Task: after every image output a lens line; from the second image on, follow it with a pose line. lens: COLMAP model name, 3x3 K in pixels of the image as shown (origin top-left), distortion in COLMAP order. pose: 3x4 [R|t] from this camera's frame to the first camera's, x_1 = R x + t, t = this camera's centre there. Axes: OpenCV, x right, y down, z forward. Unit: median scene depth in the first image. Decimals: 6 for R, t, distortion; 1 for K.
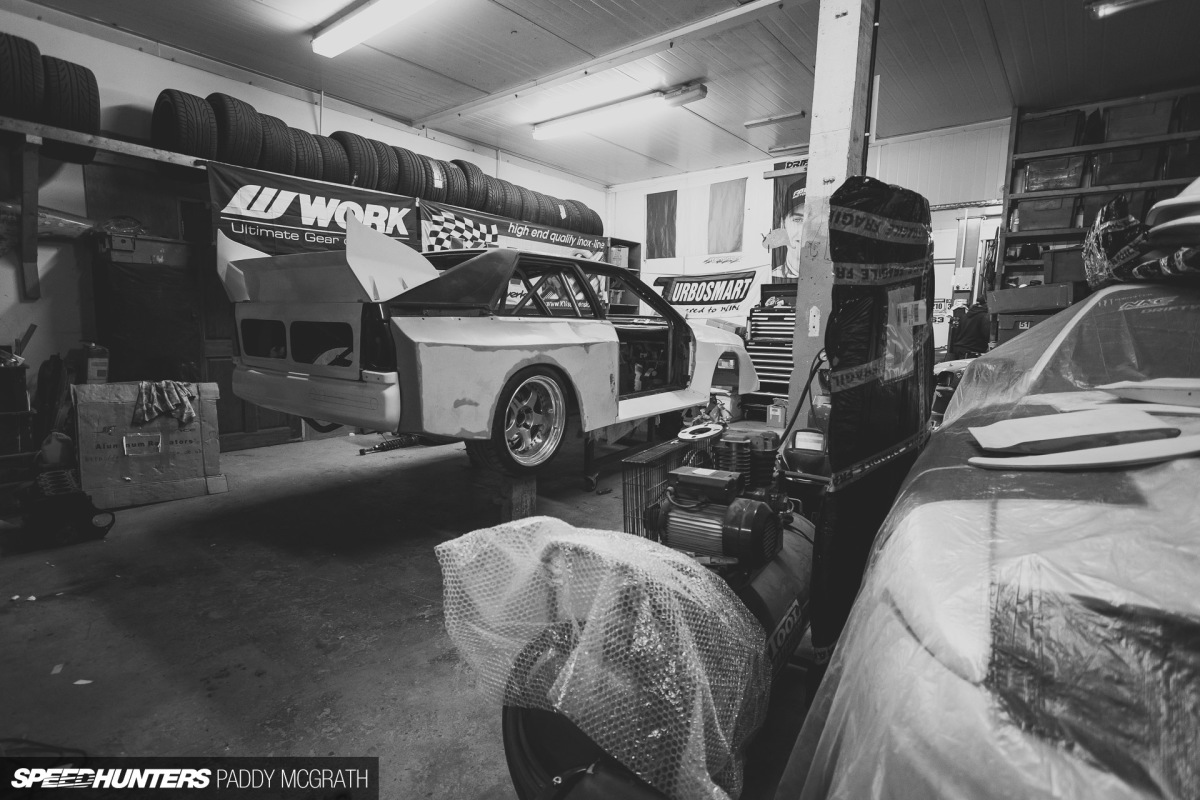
lens RADIAL K [[593.8, 0, 596.1], [0, 593.8, 400.5], [0, 0, 1]] dist [-0.028083, 0.009803]
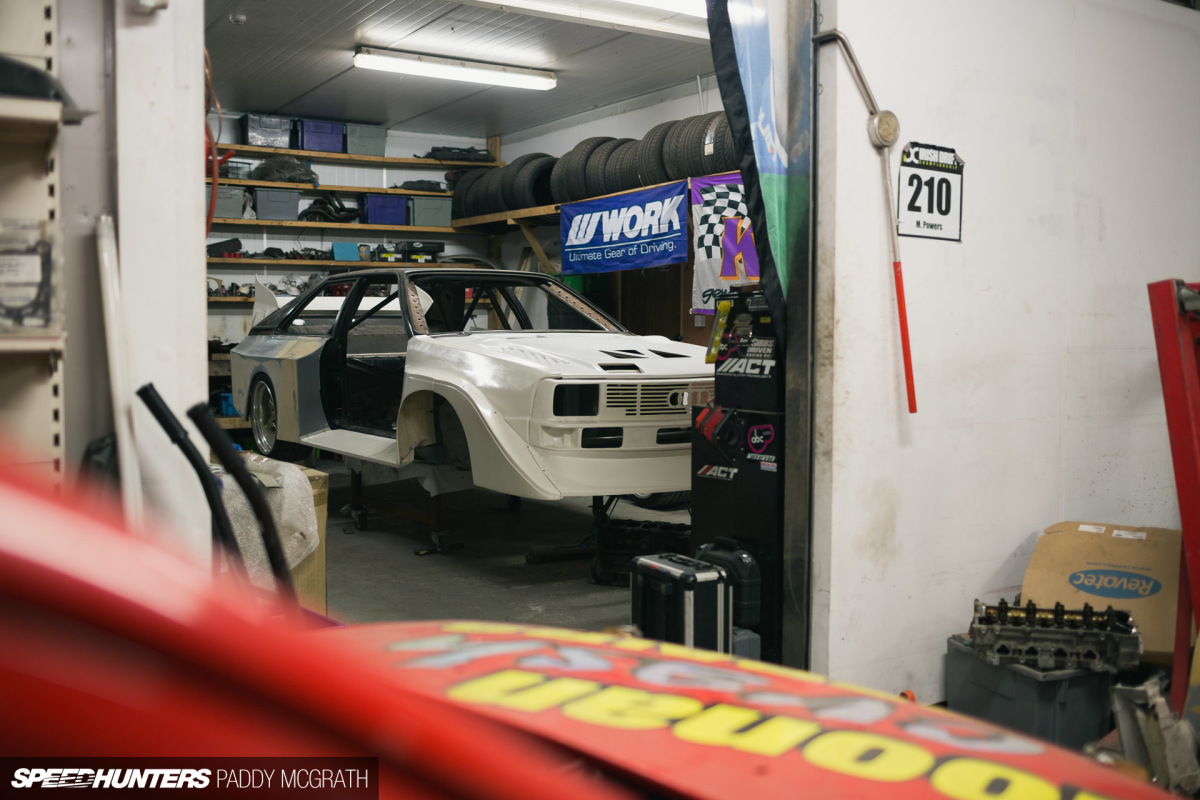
lens RADIAL K [[1155.5, 0, 594.9], [0, 1155.5, 400.7], [0, 0, 1]] dist [-0.068117, 0.000000]
pose [[-0.323871, 0.042986, -0.945124, 1.414308], [-0.138098, 0.986120, 0.092173, -0.231701], [0.935968, 0.160373, -0.313440, 1.754573]]
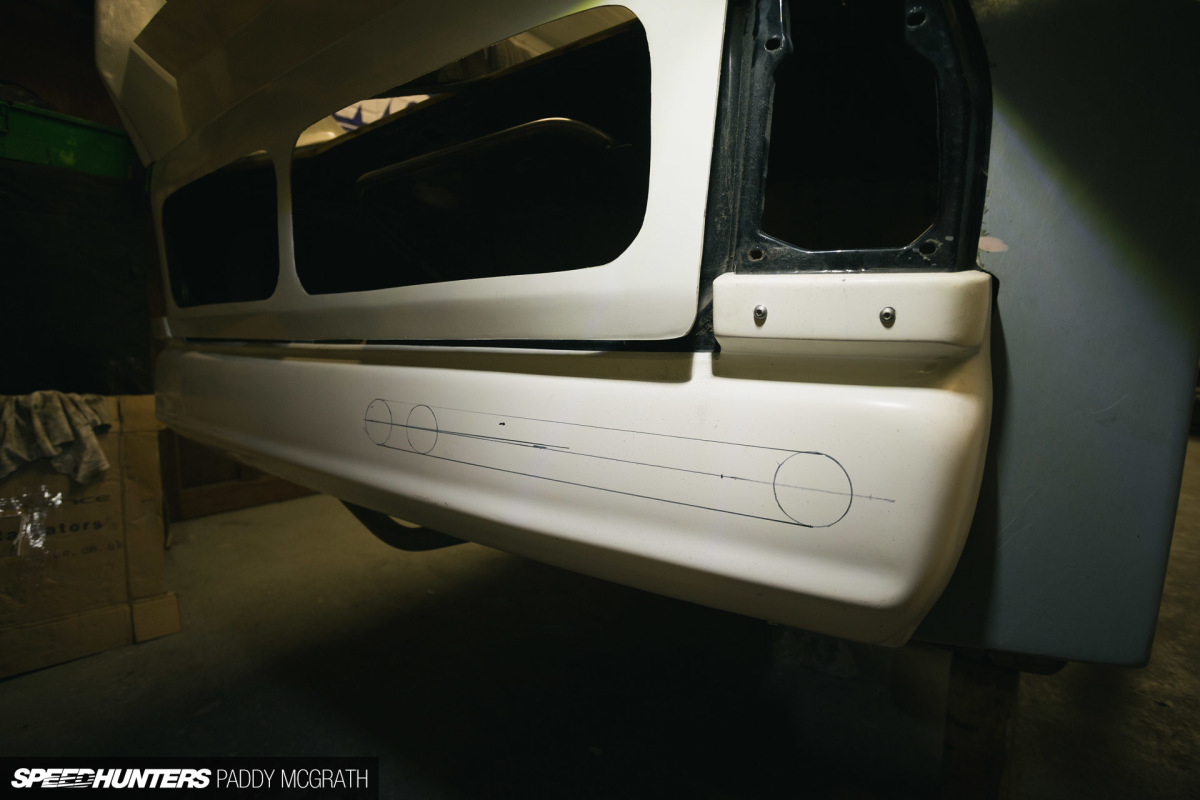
lens RADIAL K [[593.8, 0, 592.3], [0, 593.8, 407.0], [0, 0, 1]] dist [-0.028083, 0.009803]
pose [[0.999271, -0.006695, -0.037584, -0.256563], [0.006182, 0.999887, -0.013739, -0.011229], [0.037672, 0.013497, 0.999199, 0.495951]]
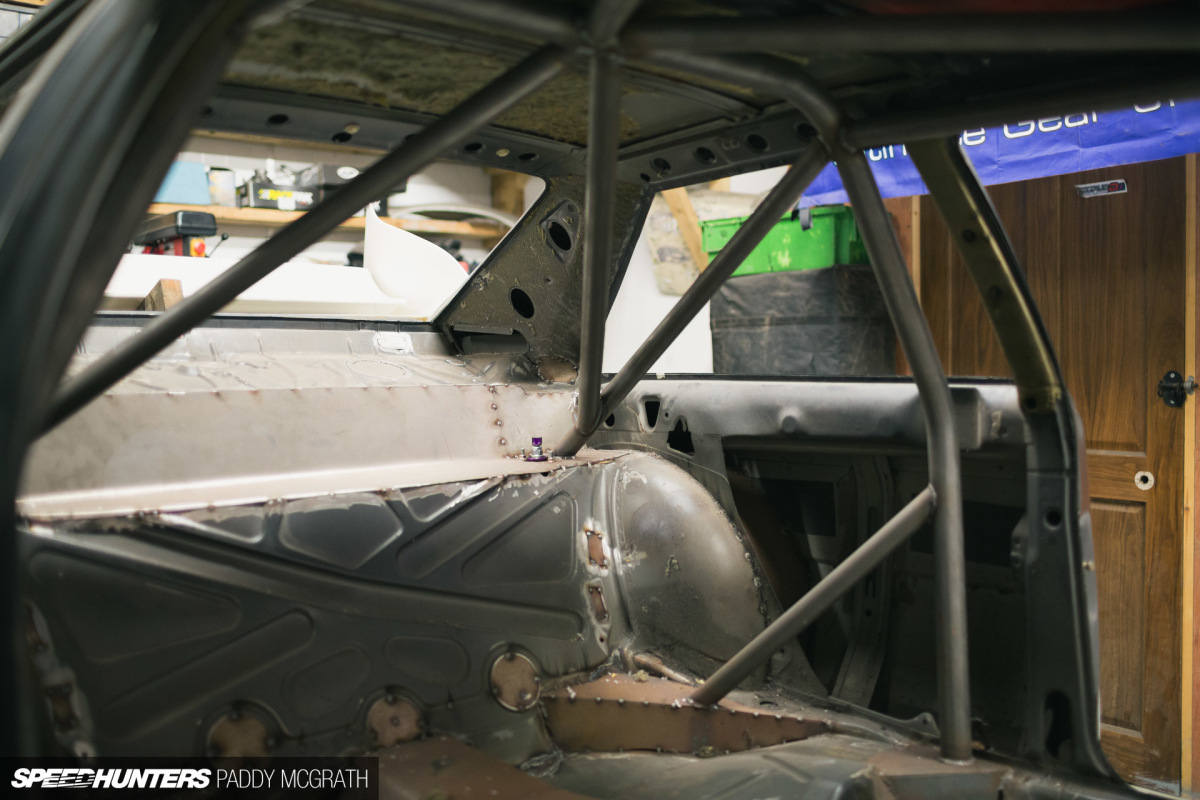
lens RADIAL K [[1155.5, 0, 597.0], [0, 1155.5, 400.5], [0, 0, 1]] dist [-0.068117, 0.000000]
pose [[-0.216121, 0.022500, -0.976107, 0.153566], [-0.120628, 0.991460, 0.049562, -0.153038], [0.968886, 0.128457, -0.211562, 1.031797]]
